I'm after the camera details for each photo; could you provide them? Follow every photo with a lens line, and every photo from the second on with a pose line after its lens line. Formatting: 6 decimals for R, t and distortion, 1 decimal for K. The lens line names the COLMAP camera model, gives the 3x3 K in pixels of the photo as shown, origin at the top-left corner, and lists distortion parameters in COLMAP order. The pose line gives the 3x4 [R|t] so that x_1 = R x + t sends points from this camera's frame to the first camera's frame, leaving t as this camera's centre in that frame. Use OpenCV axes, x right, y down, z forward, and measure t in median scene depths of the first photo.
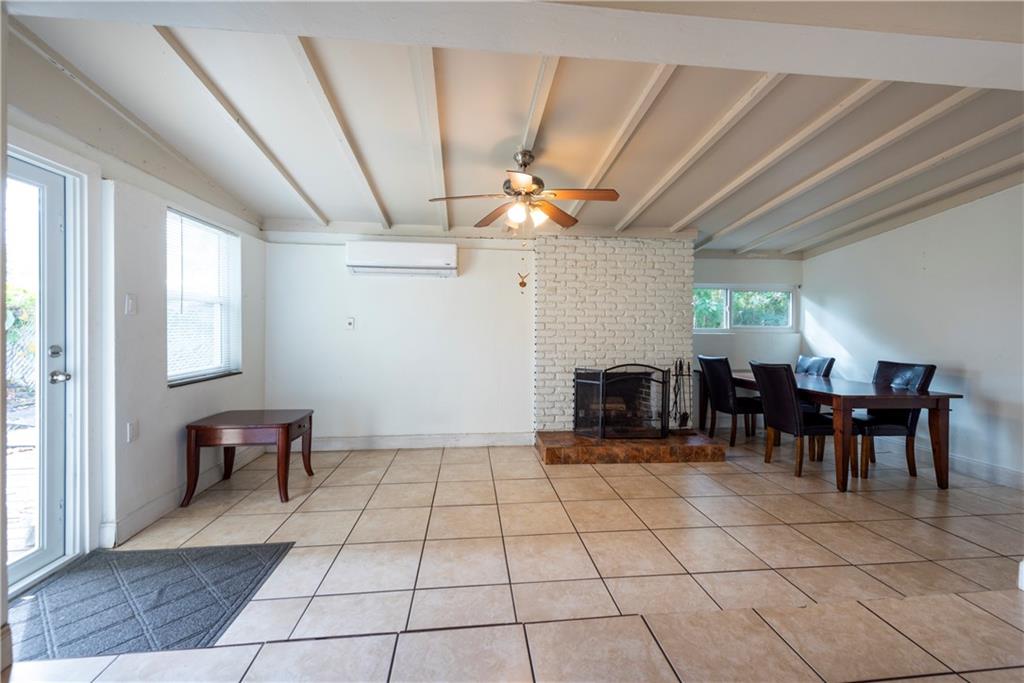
lens RADIAL K [[408.2, 0, 511.4], [0, 408.2, 331.5], [0, 0, 1]] dist [0.009878, -0.000057]
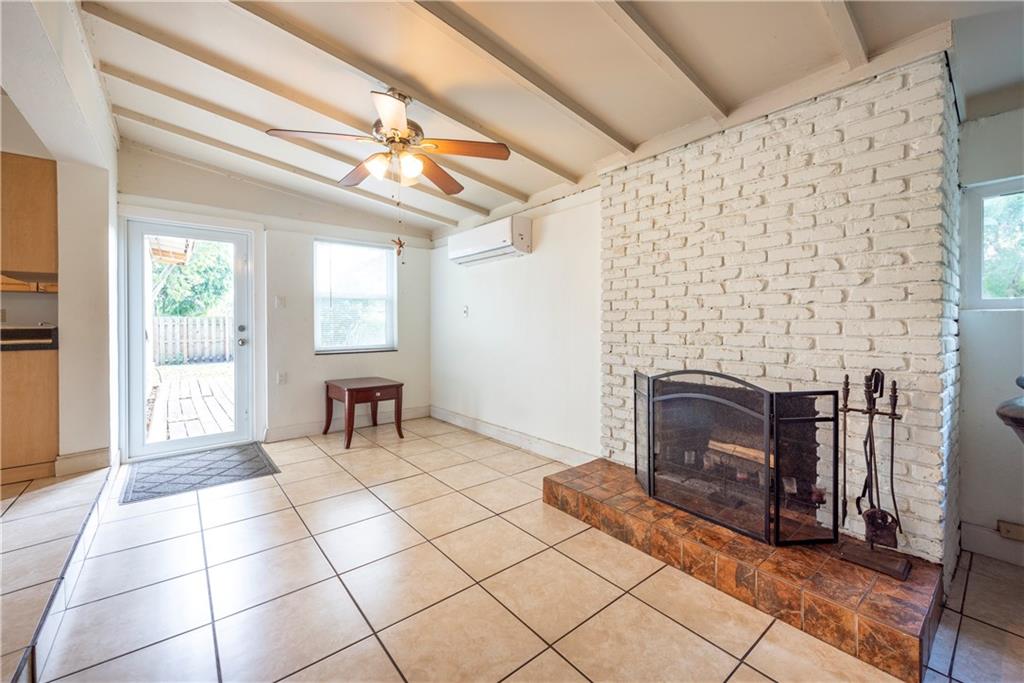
lens RADIAL K [[409.6, 0, 514.3], [0, 409.6, 324.6], [0, 0, 1]] dist [0.007671, -0.000178]
pose [[0.554897, -0.009081, -0.831870, 0.555746], [0.001810, 0.999951, -0.009708, 0.024772], [0.831917, 0.003881, 0.554886, 0.487743]]
